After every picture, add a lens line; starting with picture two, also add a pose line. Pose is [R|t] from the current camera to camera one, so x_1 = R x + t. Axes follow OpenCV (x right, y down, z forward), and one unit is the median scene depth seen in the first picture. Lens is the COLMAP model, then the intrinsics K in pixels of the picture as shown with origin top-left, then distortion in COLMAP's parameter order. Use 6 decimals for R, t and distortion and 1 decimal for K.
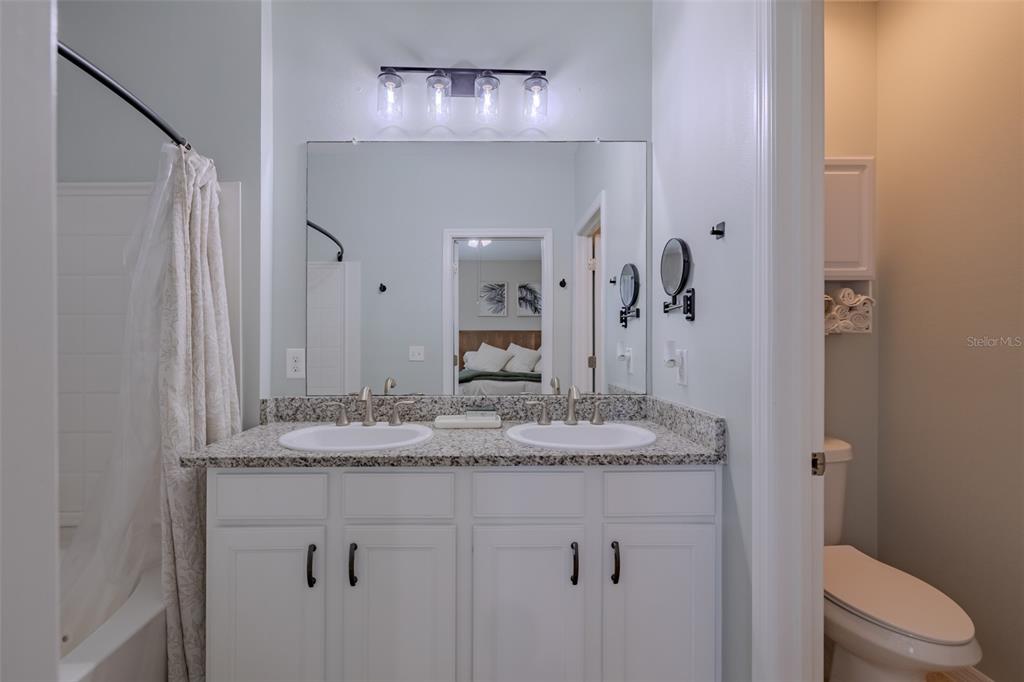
lens RADIAL K [[437.2, 0, 502.9], [0, 437.2, 339.1], [0, 0, 1]] dist [0.001563, -0.000223]
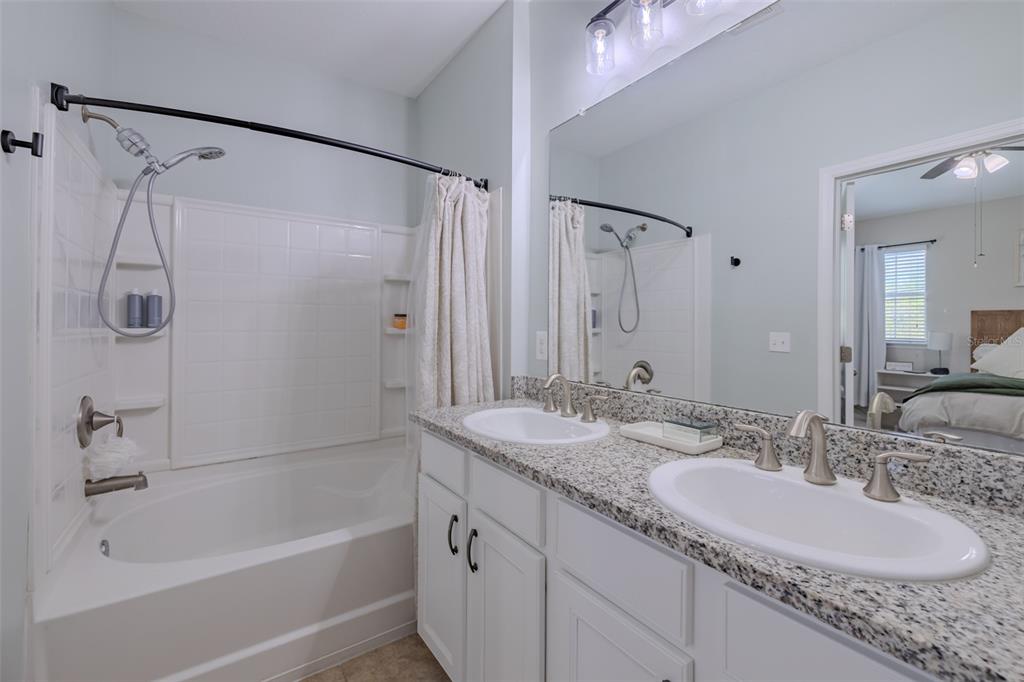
lens RADIAL K [[437.2, 0, 491.2], [0, 437.2, 320.4], [0, 0, 1]] dist [0.001563, -0.000223]
pose [[0.552448, -0.001245, -0.833546, 0.429668], [-0.003449, 0.999987, -0.003780, -0.000711], [0.833540, 0.004963, 0.552437, 0.411840]]
